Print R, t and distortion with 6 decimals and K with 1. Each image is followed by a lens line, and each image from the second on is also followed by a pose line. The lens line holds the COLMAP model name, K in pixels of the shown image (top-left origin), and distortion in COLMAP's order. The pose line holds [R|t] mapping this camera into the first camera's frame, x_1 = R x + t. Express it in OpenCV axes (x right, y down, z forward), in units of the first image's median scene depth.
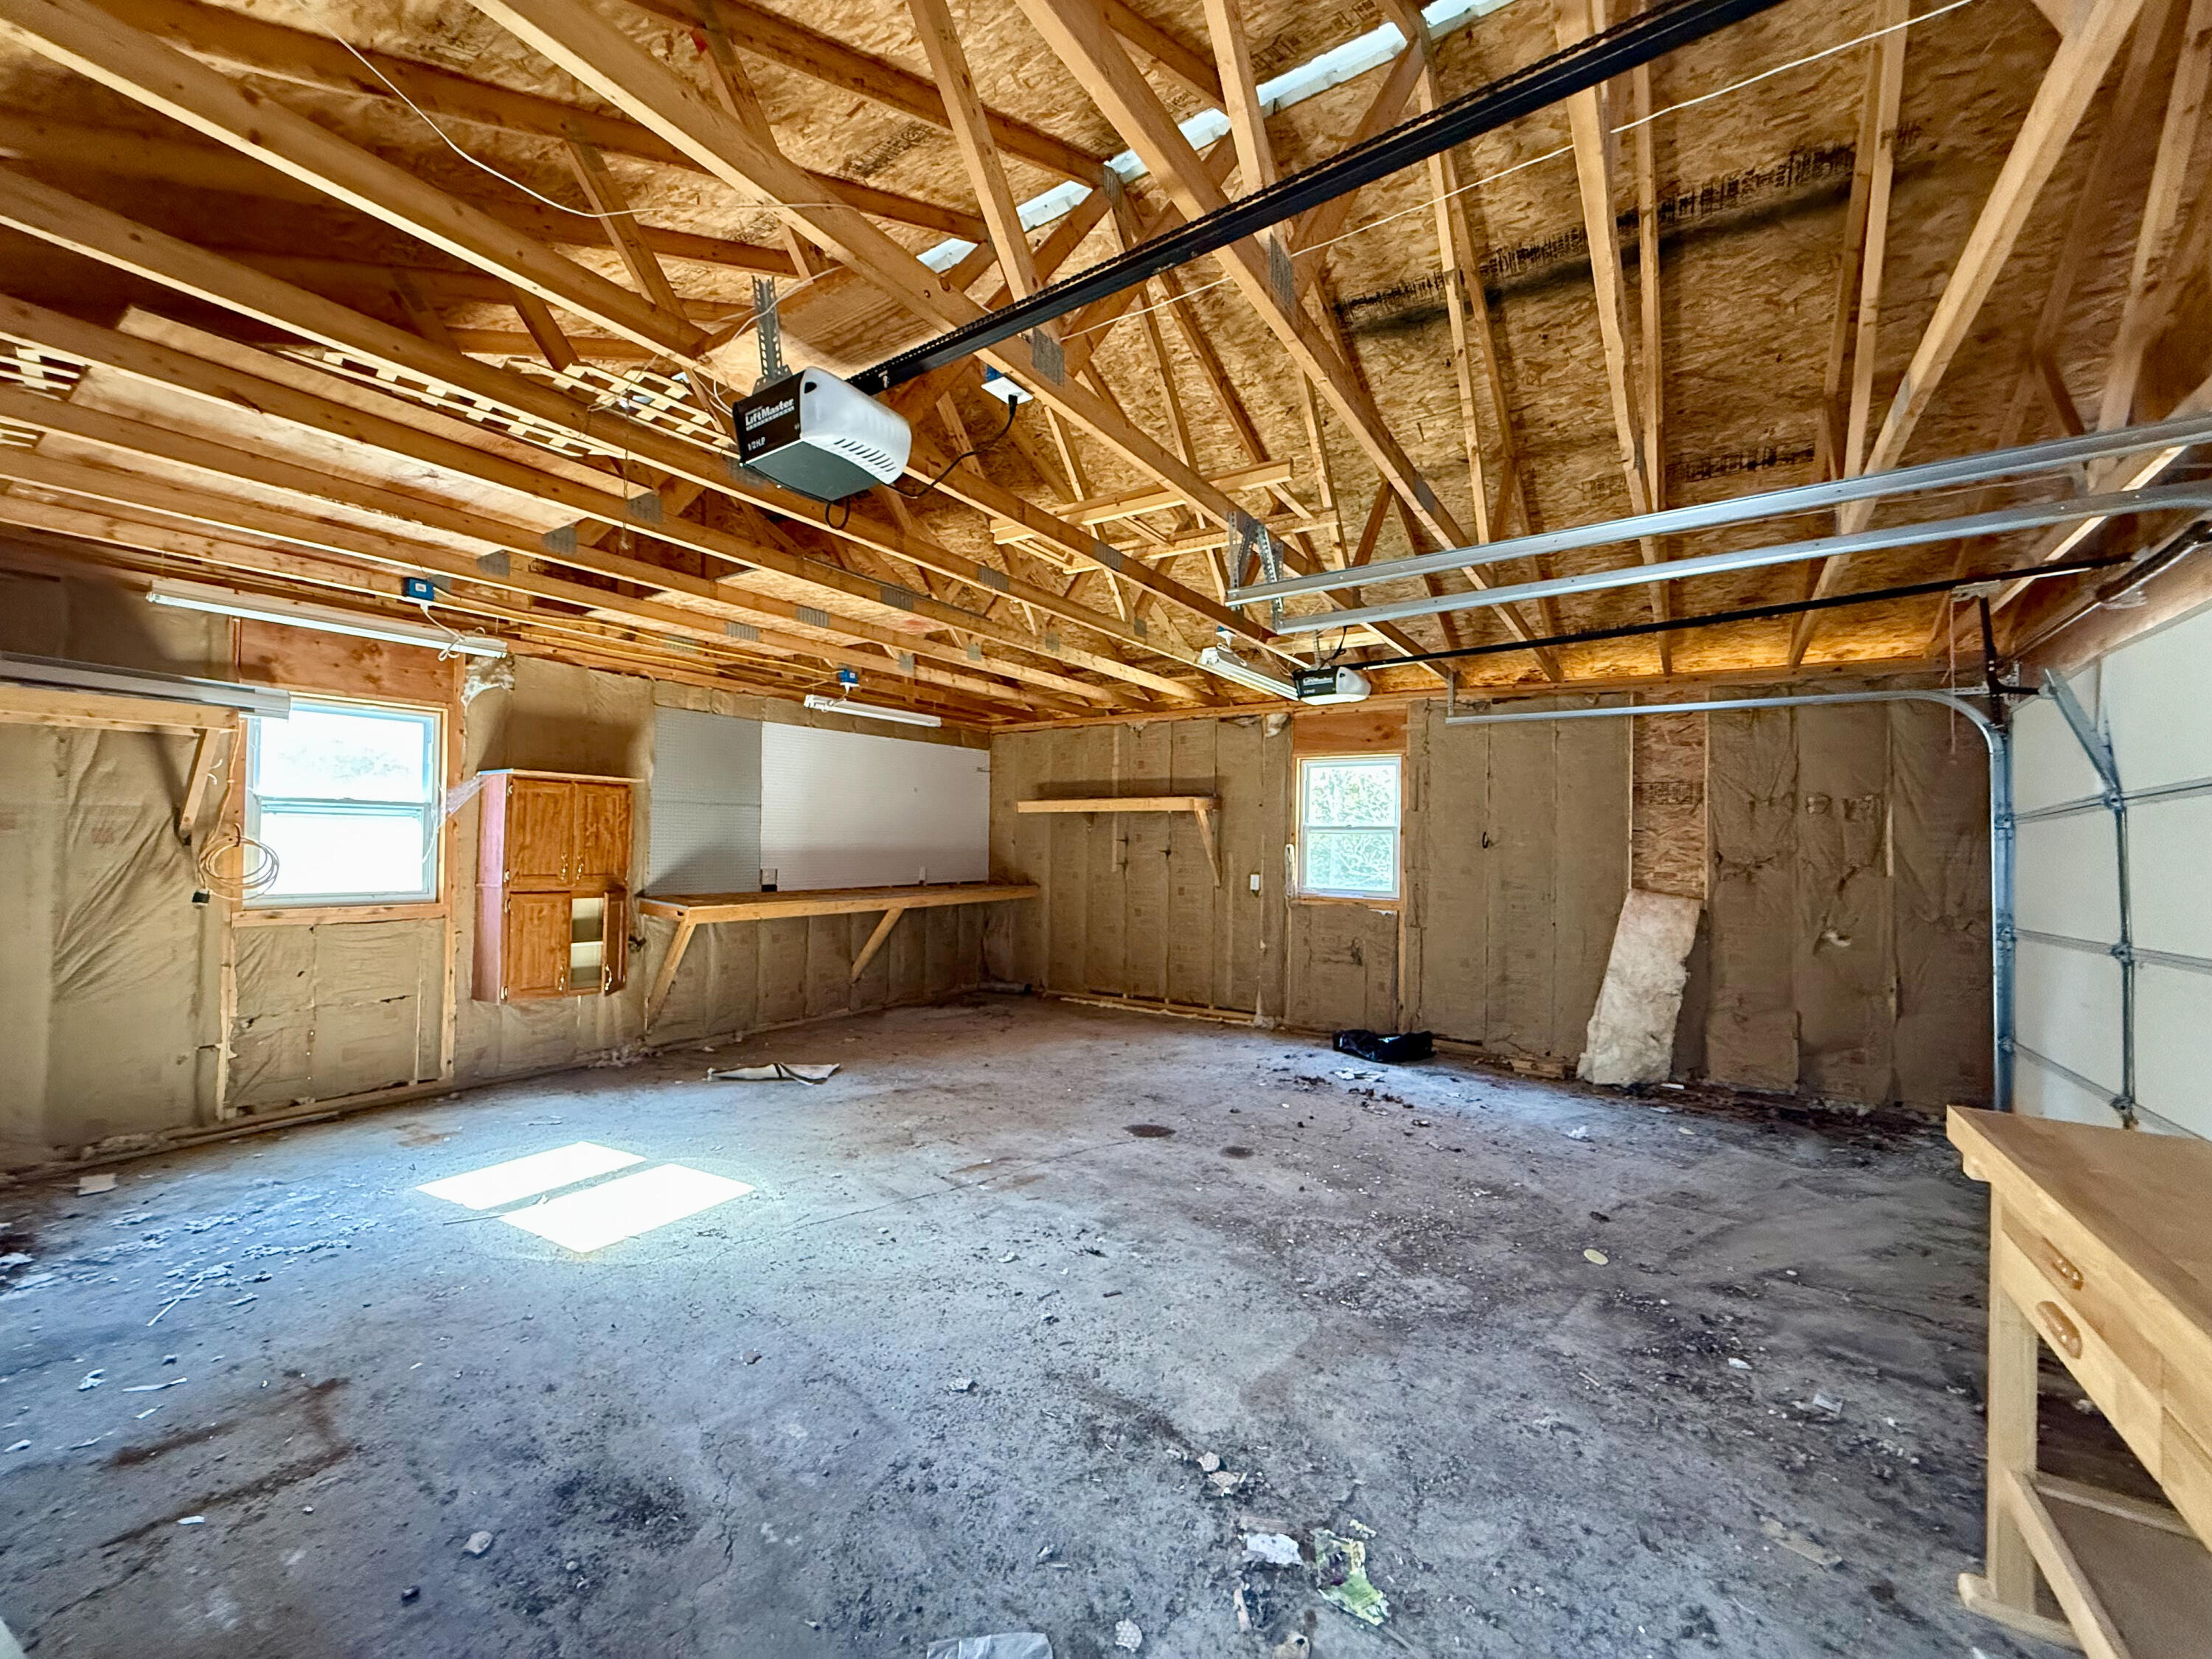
lens RADIAL K [[879.2, 0, 1103.9], [0, 879.2, 835.4], [0, 0, 1]] dist [0.000212, -0.000972]
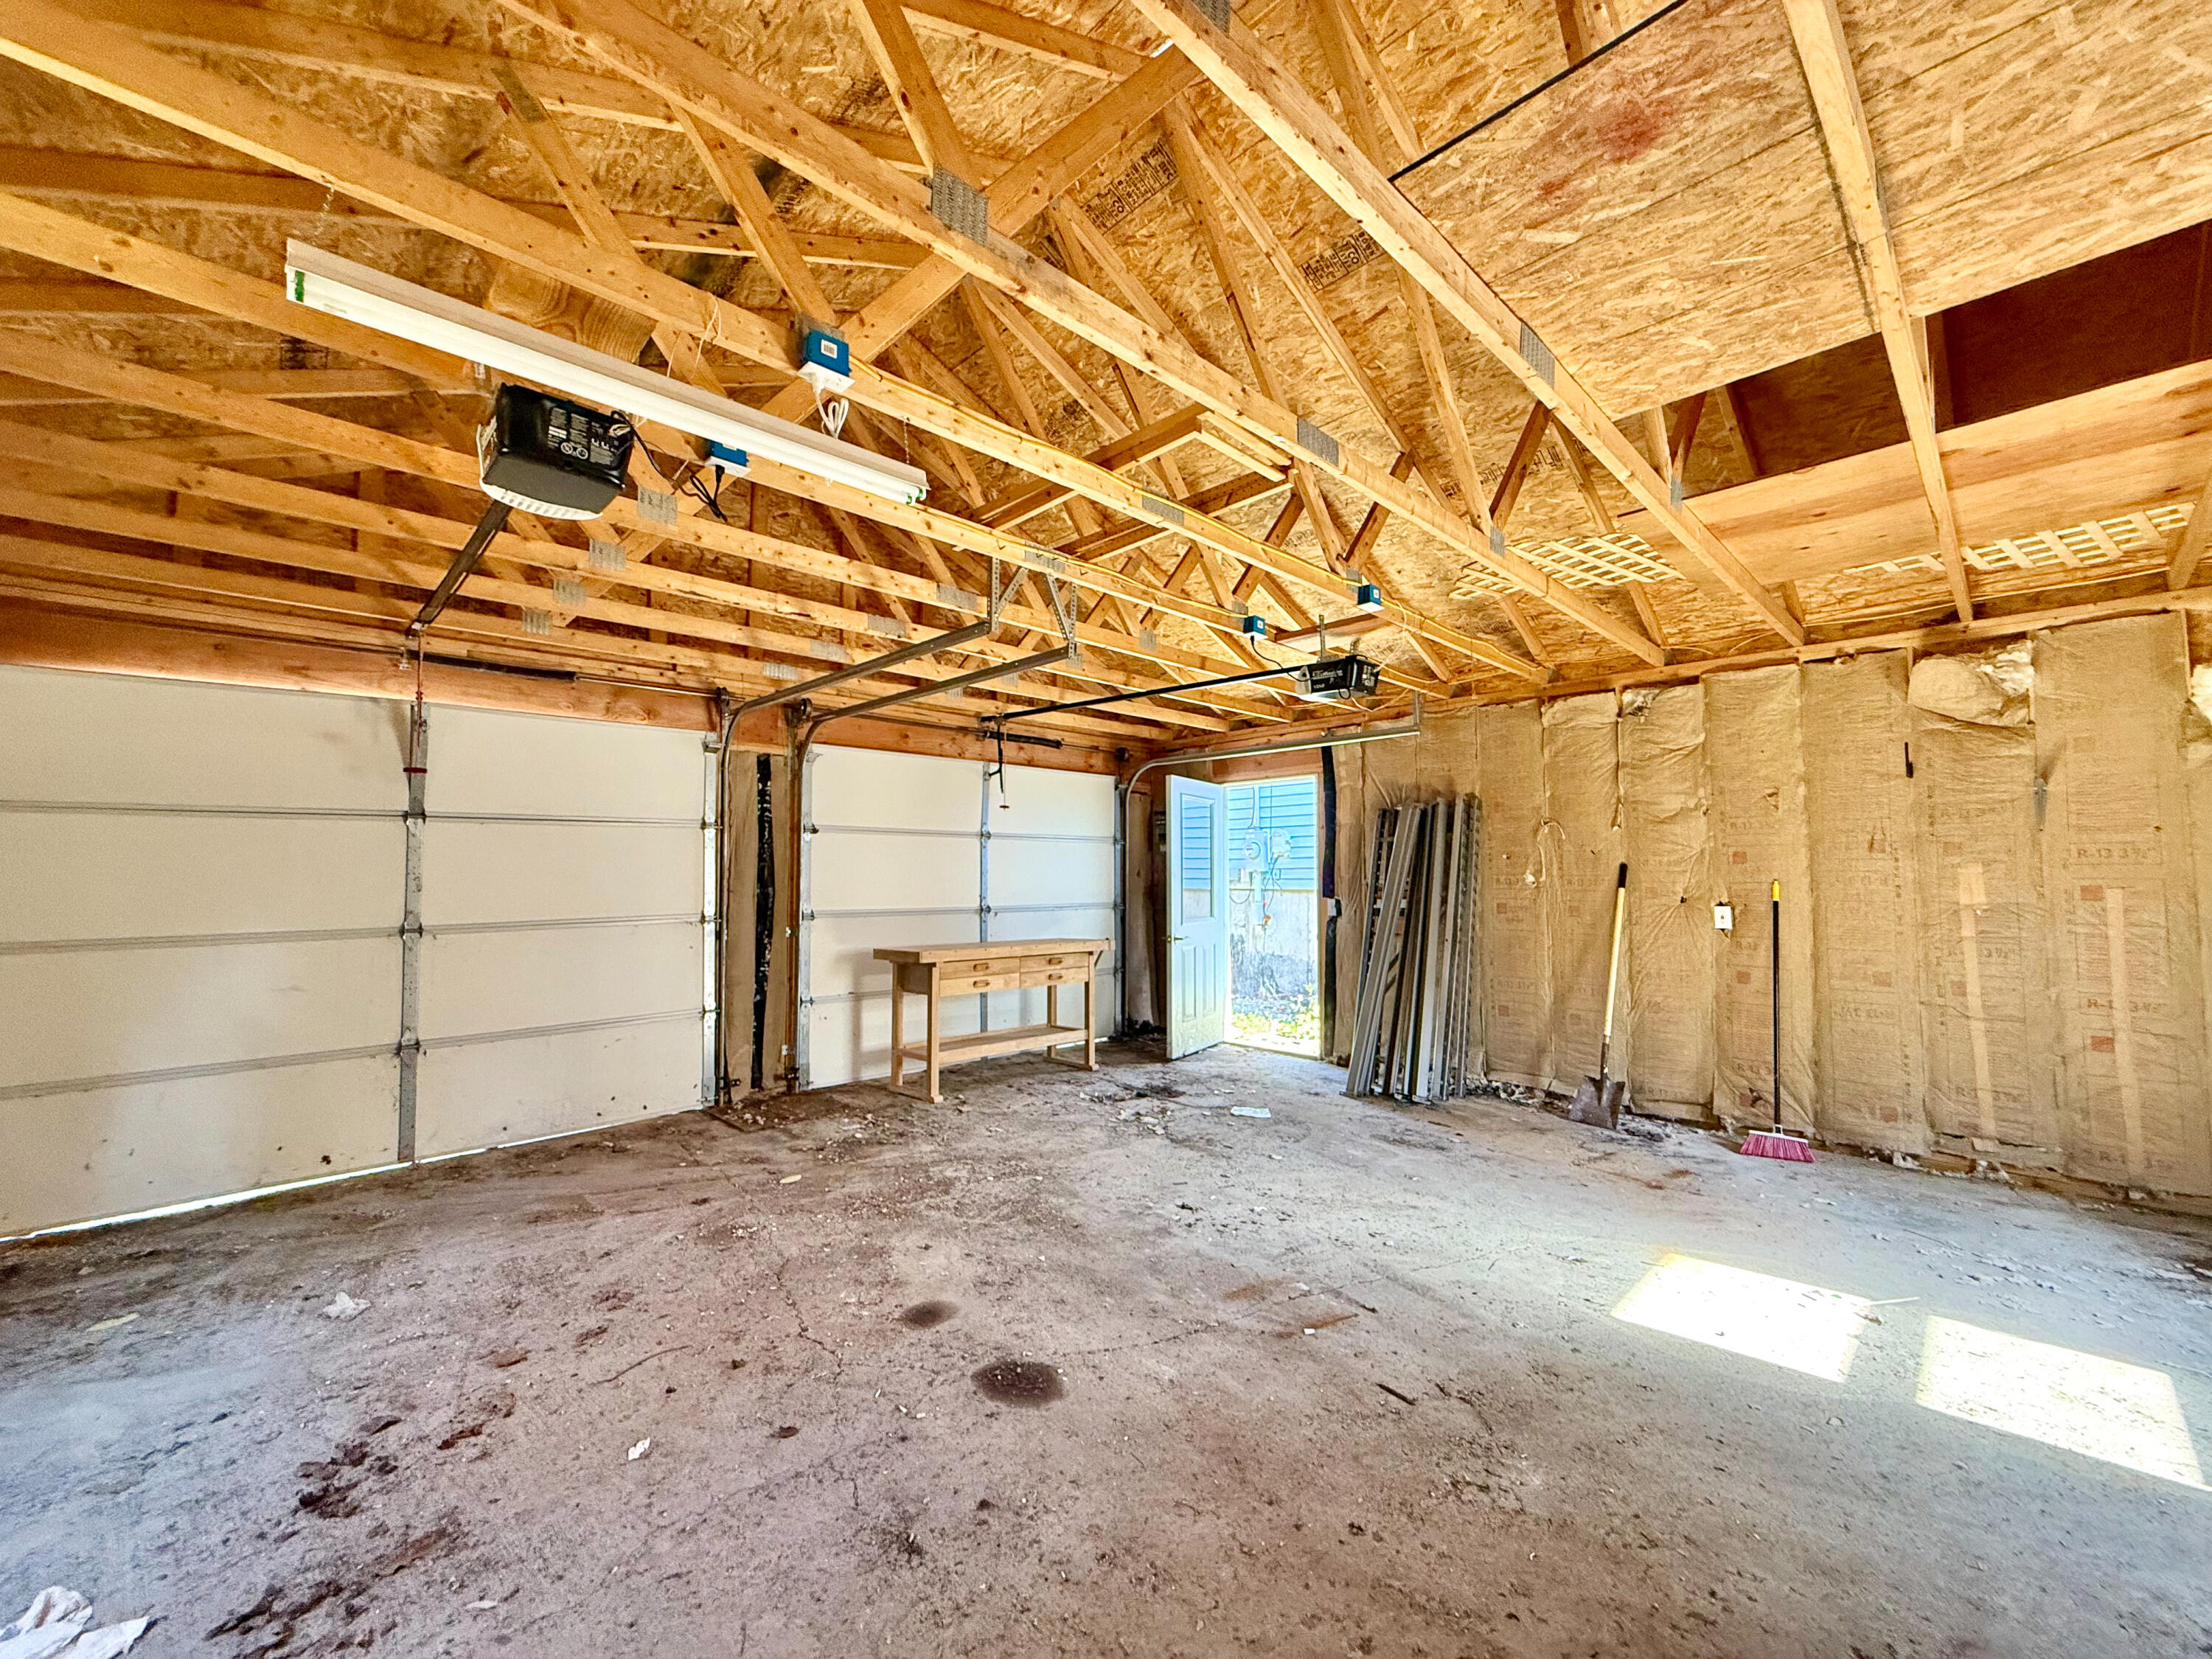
lens RADIAL K [[879.2, 0, 1107.5], [0, 879.2, 839.5], [0, 0, 1]] dist [0.000212, -0.000972]
pose [[-0.975216, -0.006102, 0.221171, -0.151266], [-0.019603, 0.998071, -0.058900, 0.052559], [-0.220385, -0.061775, -0.973455, 2.006315]]
